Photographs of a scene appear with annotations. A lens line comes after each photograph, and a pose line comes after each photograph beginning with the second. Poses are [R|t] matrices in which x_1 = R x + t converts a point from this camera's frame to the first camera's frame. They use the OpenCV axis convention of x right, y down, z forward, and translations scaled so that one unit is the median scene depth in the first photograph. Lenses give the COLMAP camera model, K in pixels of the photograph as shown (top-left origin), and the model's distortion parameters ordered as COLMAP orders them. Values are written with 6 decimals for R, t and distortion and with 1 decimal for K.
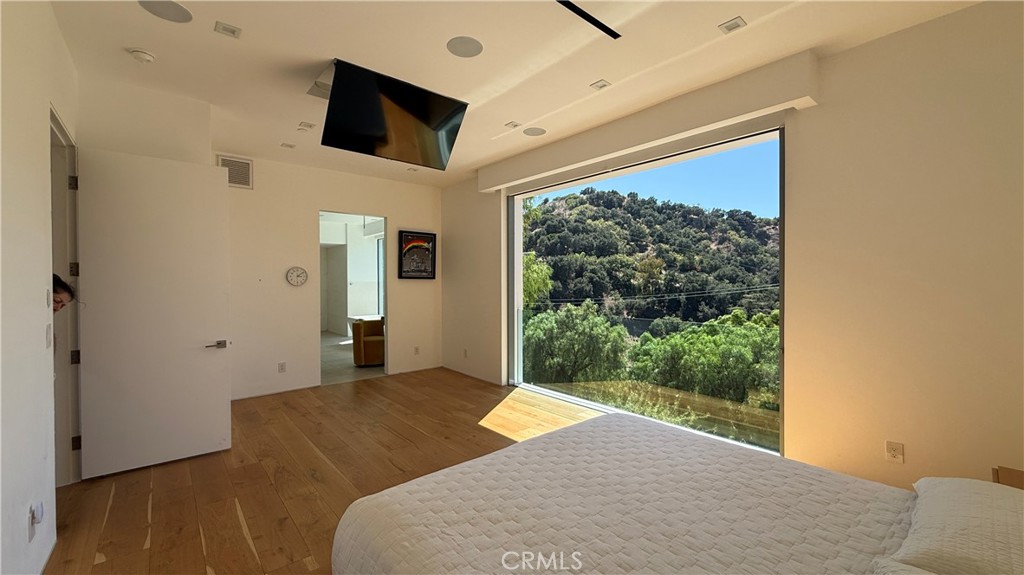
lens RADIAL K [[408.8, 0, 510.1], [0, 408.8, 286.1], [0, 0, 1]] dist [0.000662, -0.000201]
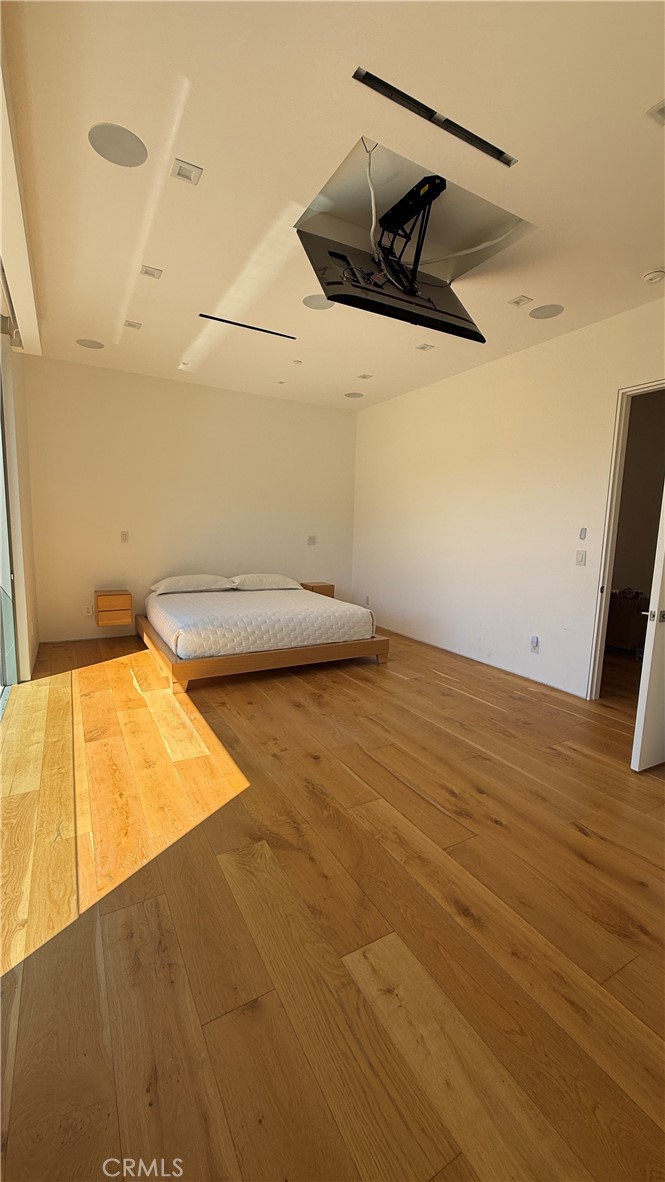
lens RADIAL K [[471.8, 0, 332.5], [0, 471.8, 591.0], [0, 0, 1]] dist [0.000662, -0.000201]
pose [[-0.980594, -0.049543, 0.189687, -0.344381], [-0.022170, 0.989359, 0.143799, 0.004128], [-0.194792, 0.136803, -0.971257, 1.879237]]
